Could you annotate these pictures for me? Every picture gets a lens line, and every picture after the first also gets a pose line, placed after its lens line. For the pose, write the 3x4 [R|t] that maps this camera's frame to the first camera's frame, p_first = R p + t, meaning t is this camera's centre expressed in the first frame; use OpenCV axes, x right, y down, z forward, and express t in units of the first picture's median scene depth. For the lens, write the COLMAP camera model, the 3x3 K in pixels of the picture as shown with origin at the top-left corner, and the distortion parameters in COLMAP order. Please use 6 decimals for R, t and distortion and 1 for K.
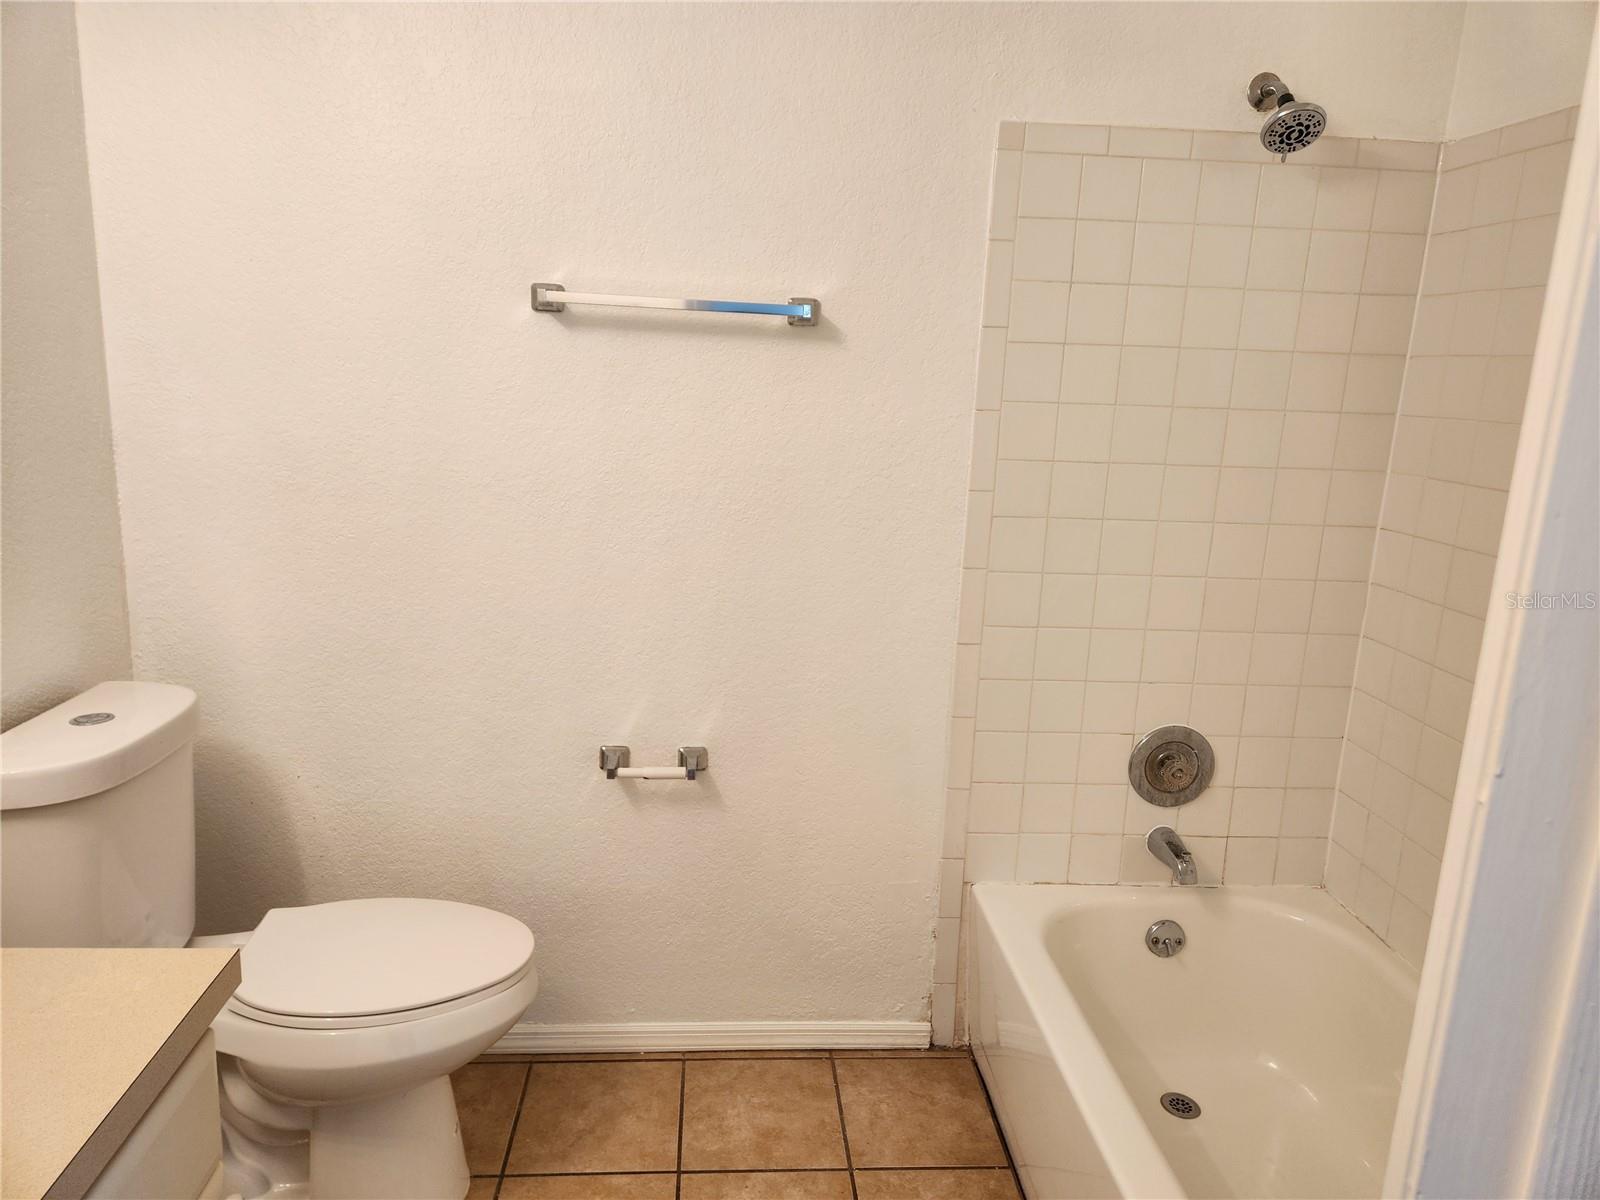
lens RADIAL K [[1066.6, 0, 798.9], [0, 1066.6, 589.2], [0, 0, 1]] dist [0.090766, -0.078225]
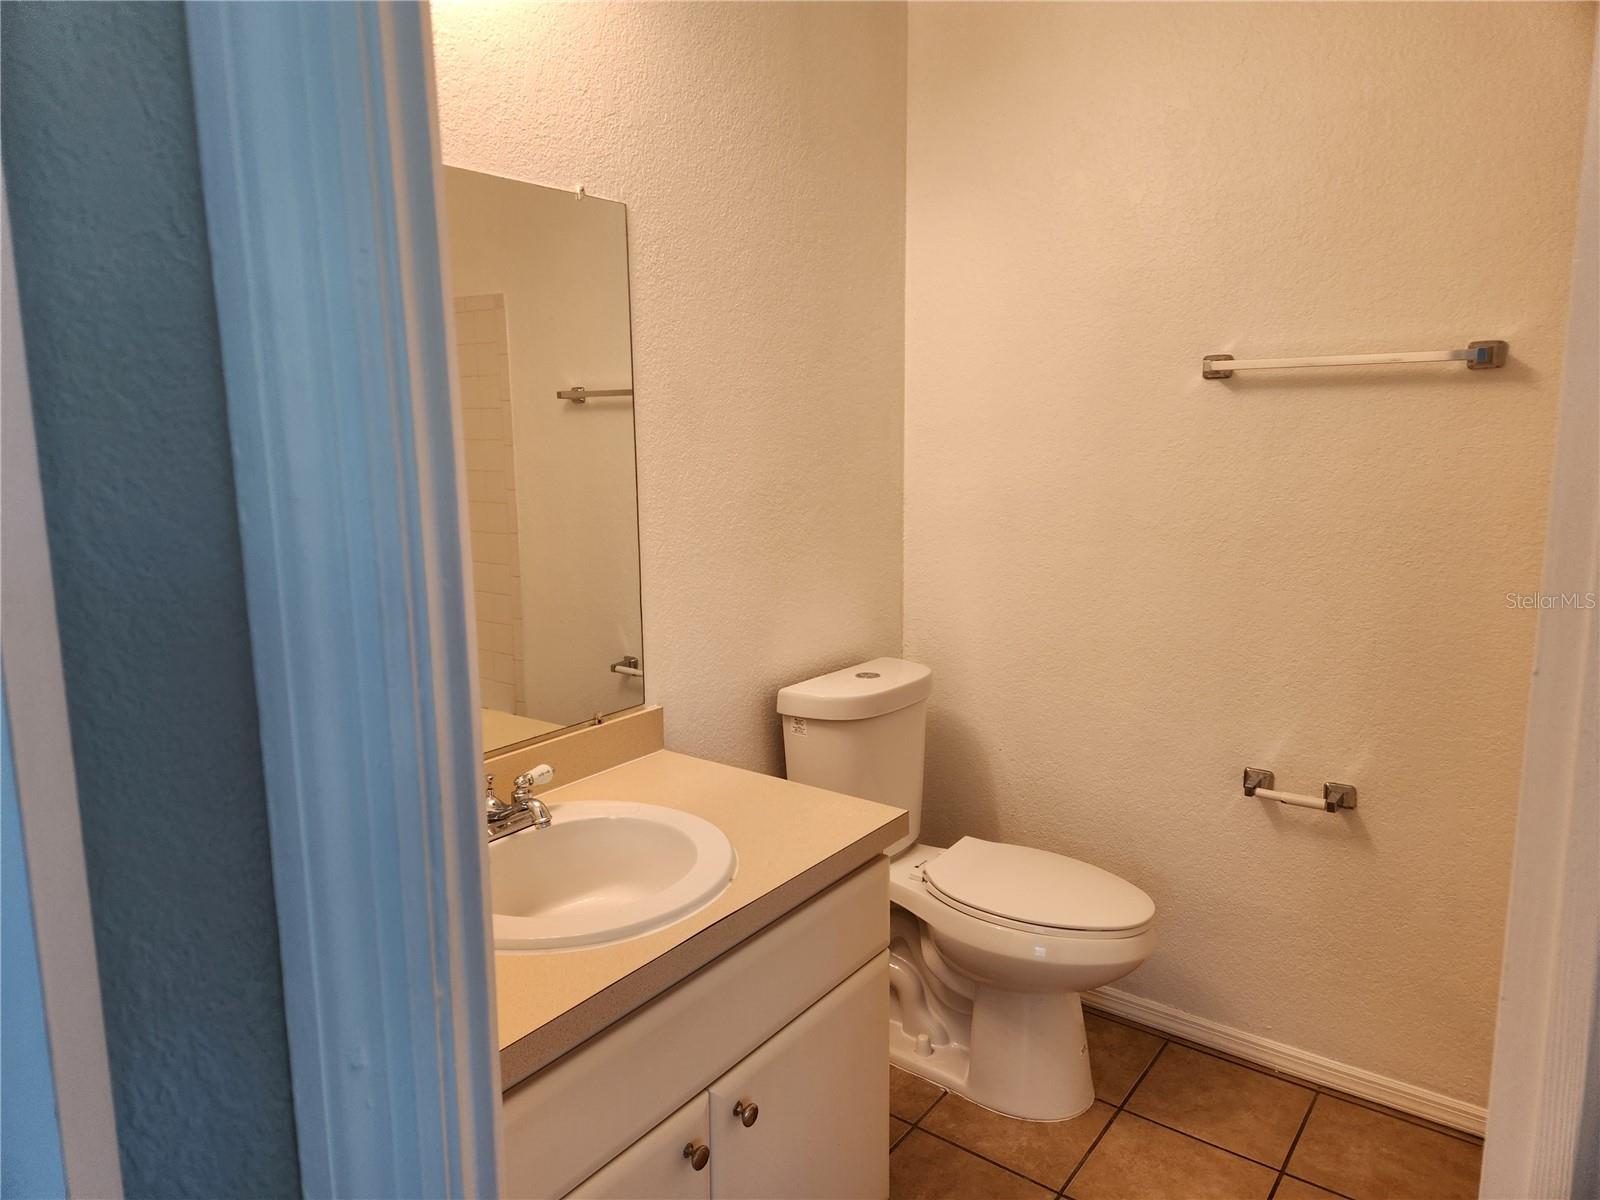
lens RADIAL K [[1058.3, 0, 803.8], [0, 1058.3, 595.6], [0, 0, 1]] dist [0.089724, -0.081013]
pose [[0.755674, 0.050760, -0.652977, 0.190304], [-0.090844, 0.995479, -0.027747, 0.046031], [0.648617, 0.080286, 0.756869, -0.140848]]
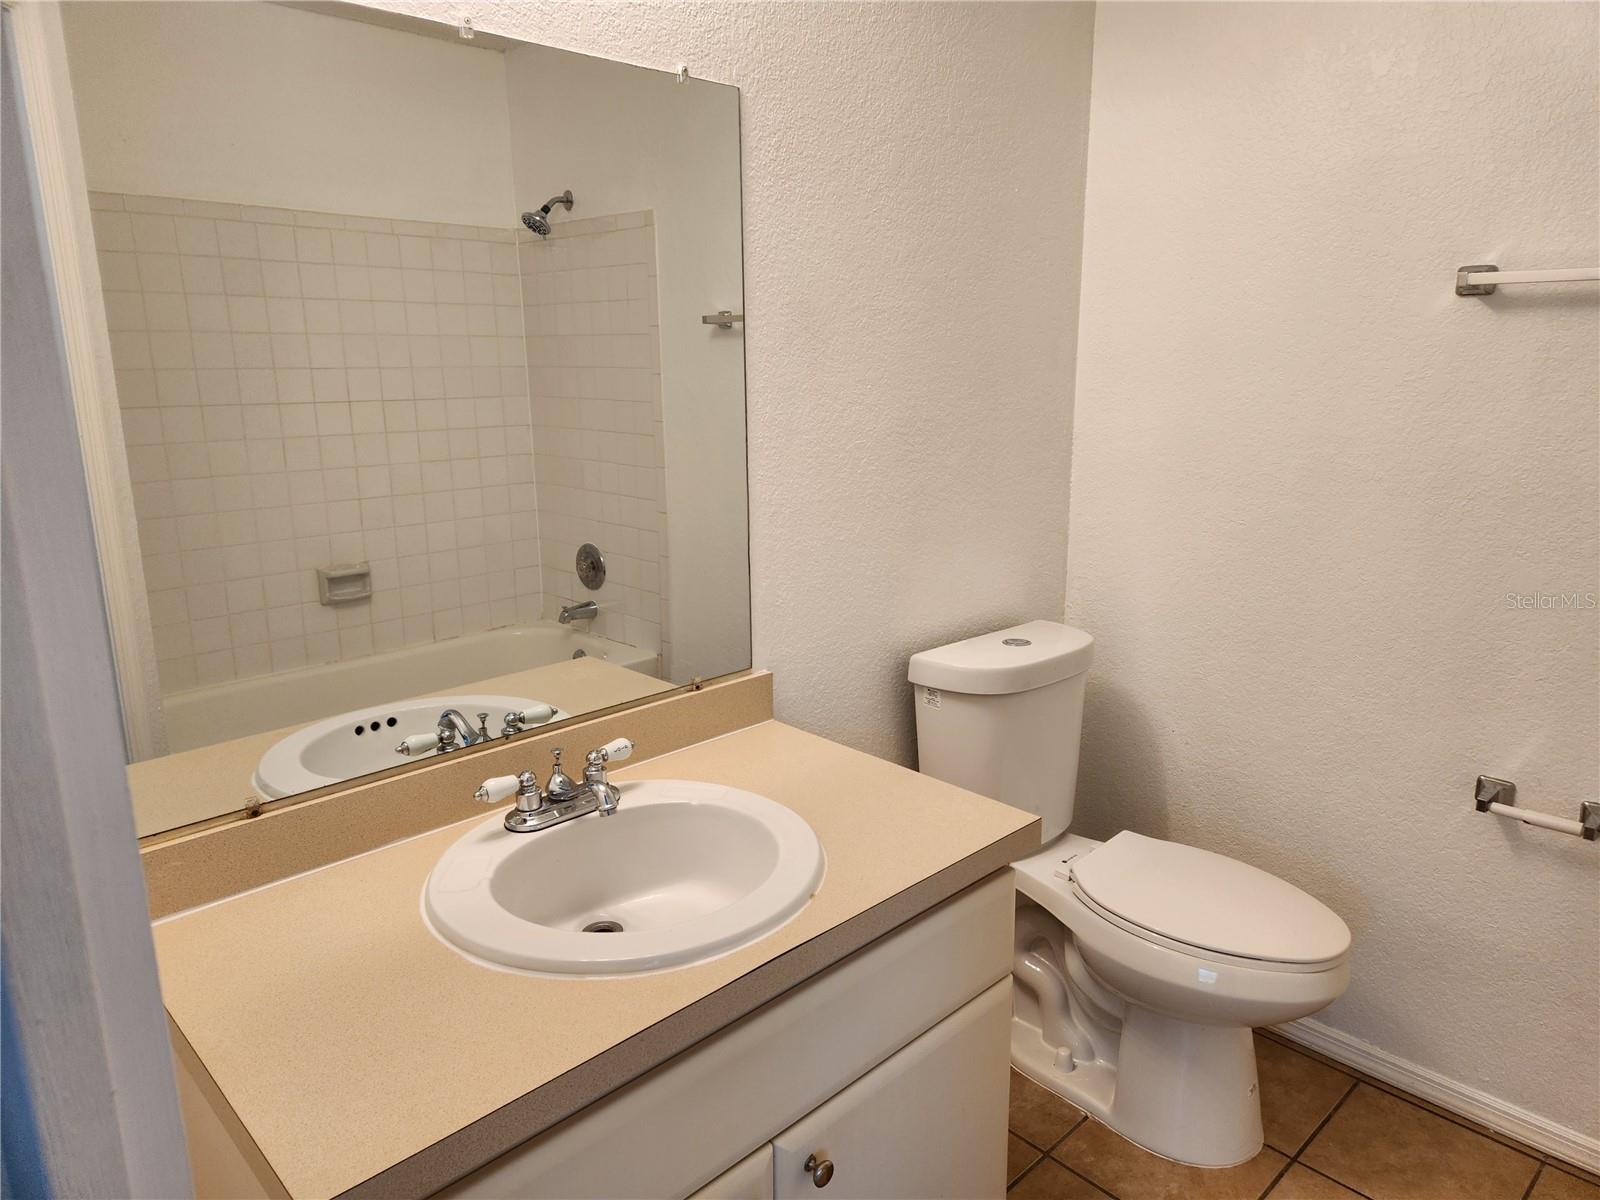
lens RADIAL K [[1064.2, 0, 831.0], [0, 1064.2, 591.8], [0, 0, 1]] dist [0.092175, -0.083342]
pose [[0.646830, 0.116999, -0.753606, 0.141172], [-0.124424, 0.991112, 0.047077, 0.020163], [0.752416, 0.063316, 0.655638, -0.018733]]
